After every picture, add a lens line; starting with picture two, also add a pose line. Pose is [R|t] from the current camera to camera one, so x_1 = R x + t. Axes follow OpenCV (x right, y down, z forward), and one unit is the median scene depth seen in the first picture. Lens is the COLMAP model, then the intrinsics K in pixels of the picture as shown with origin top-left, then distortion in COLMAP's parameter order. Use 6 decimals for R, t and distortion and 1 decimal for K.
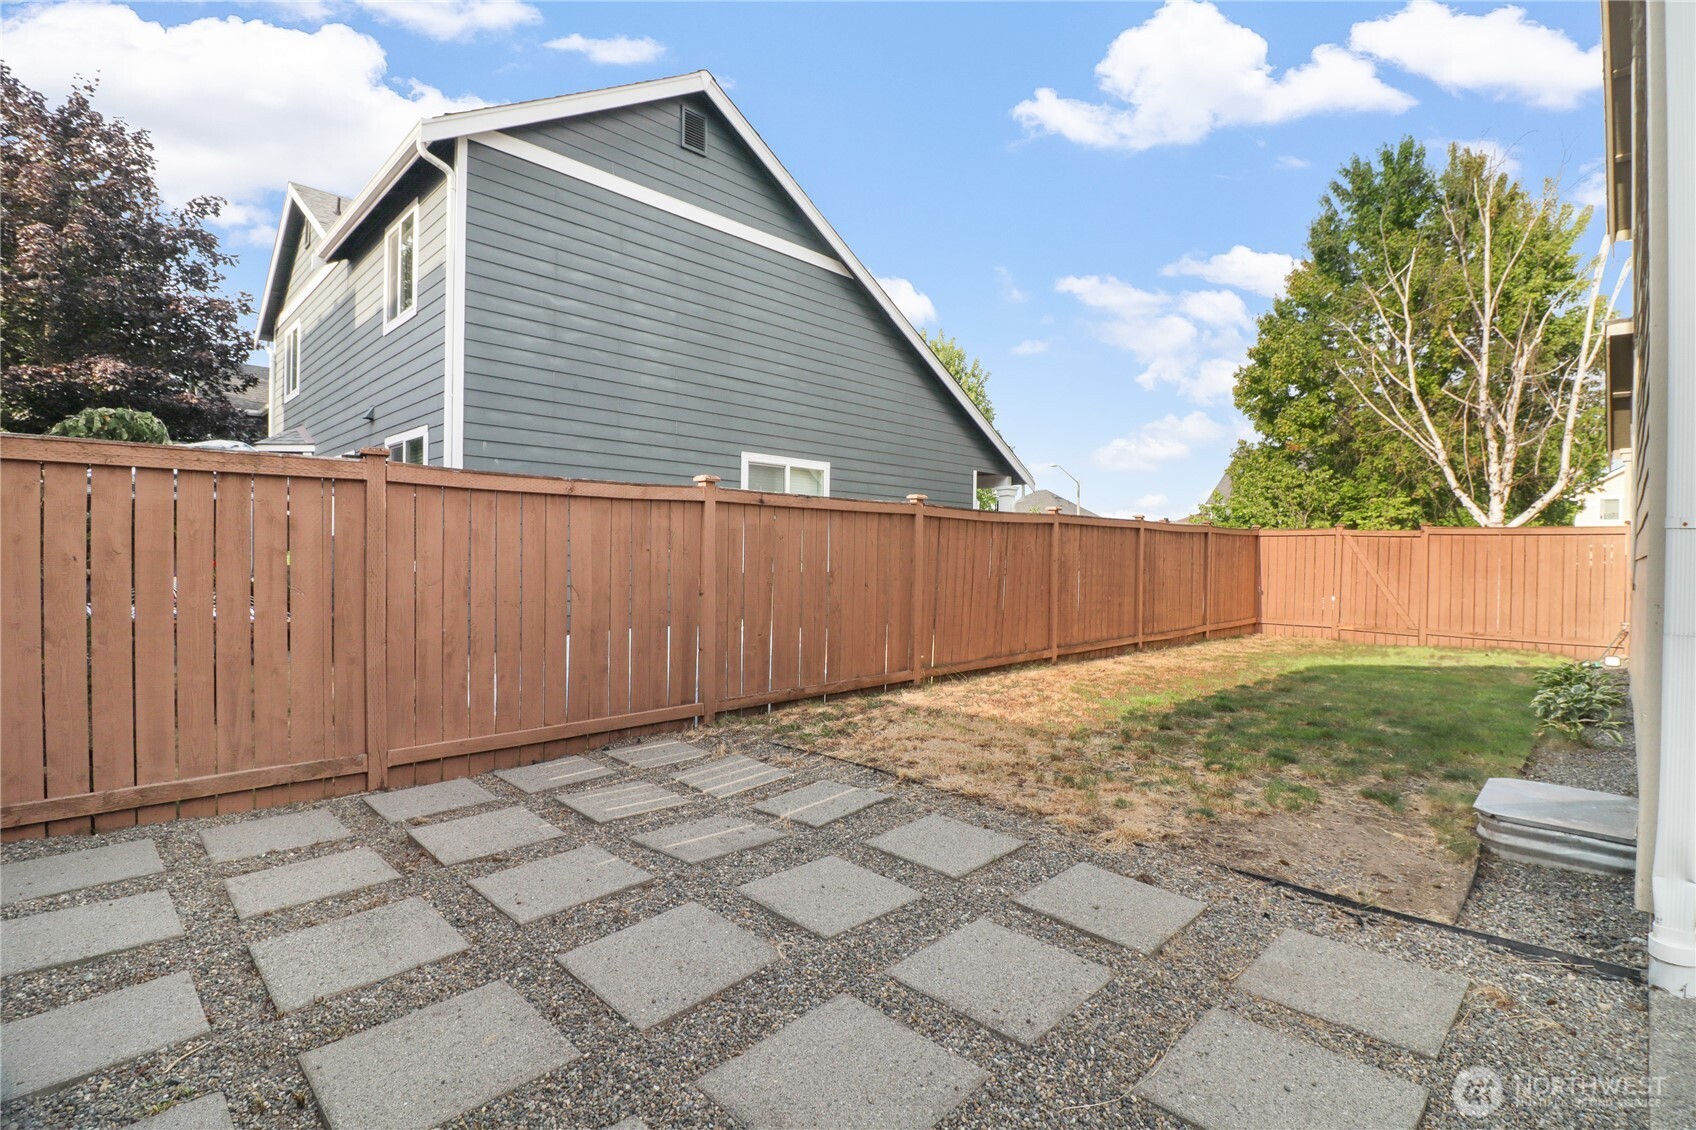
lens RADIAL K [[777.9, 0, 859.1], [0, 777.9, 566.3], [0, 0, 1]] dist [0.011062, -0.002729]
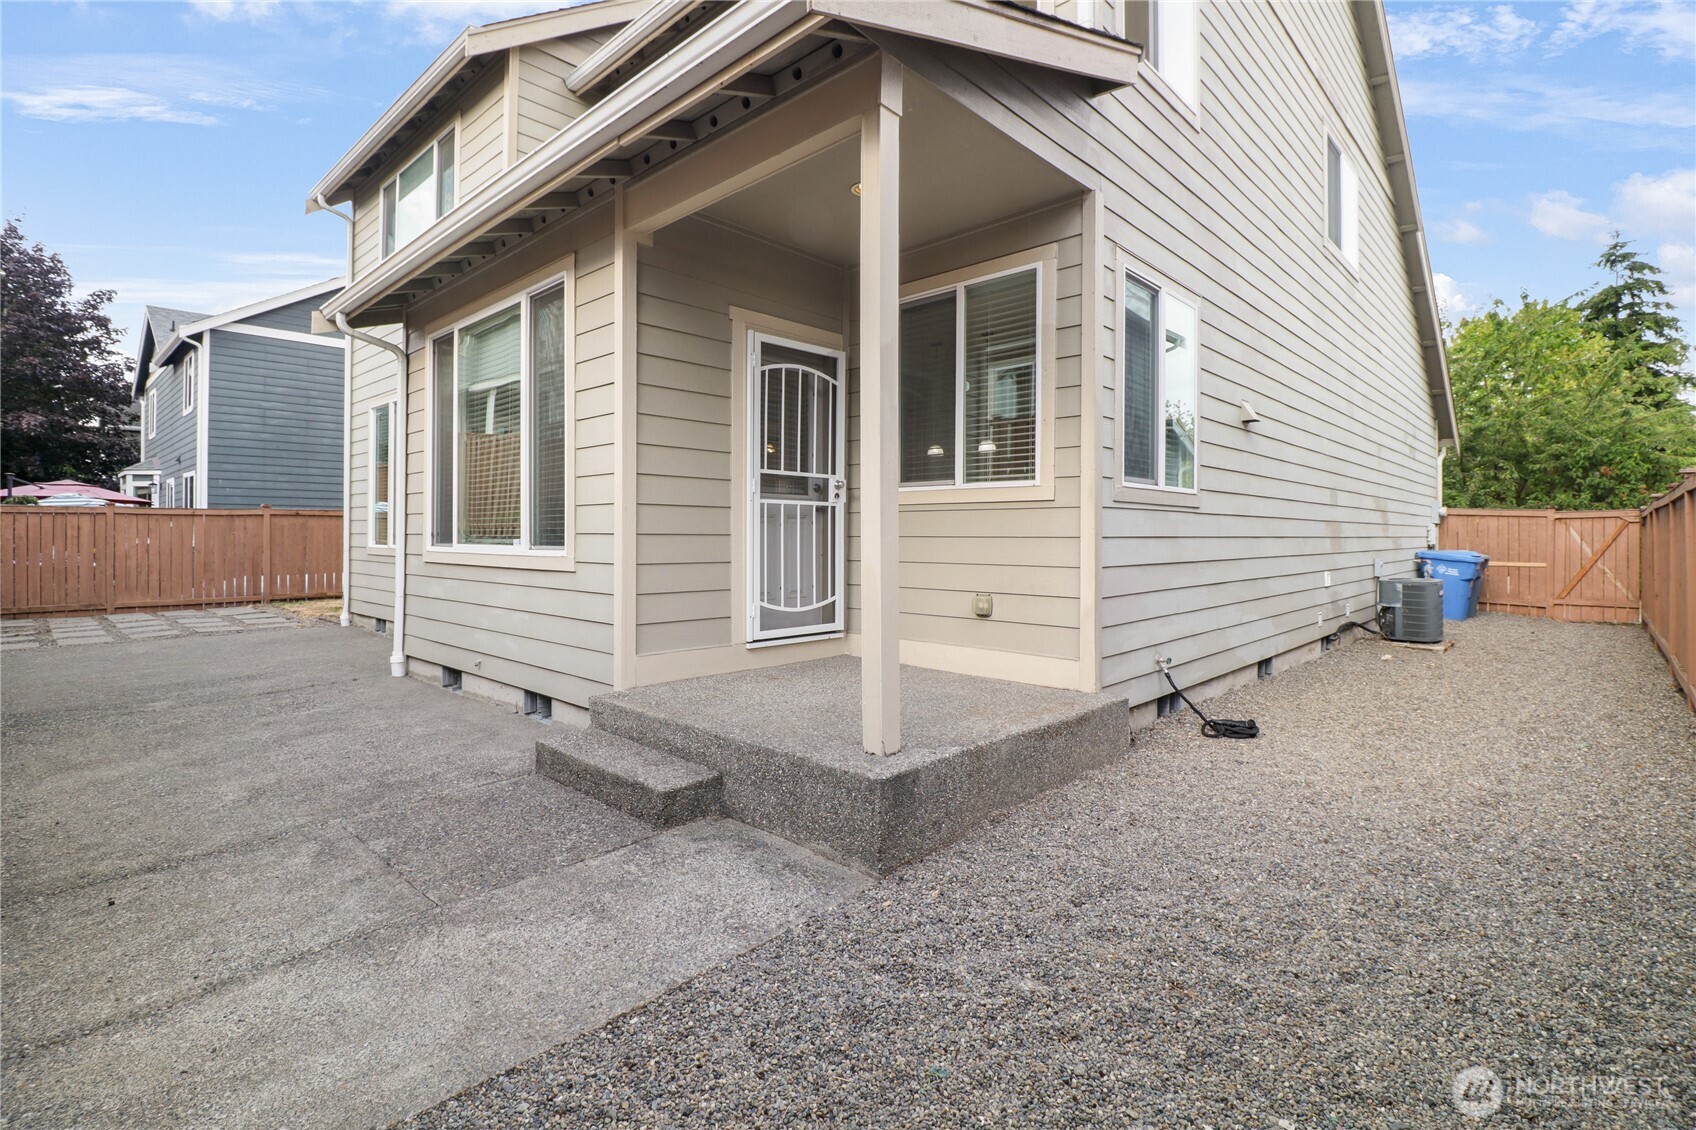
lens RADIAL K [[777.9, 0, 814.1], [0, 777.9, 536.2], [0, 0, 1]] dist [0.011062, -0.002729]
pose [[0.999872, -0.010895, 0.011738, 0.635835], [0.011005, 0.999895, -0.009378, 0.011894], [-0.011634, 0.009506, 0.999887, -0.634564]]
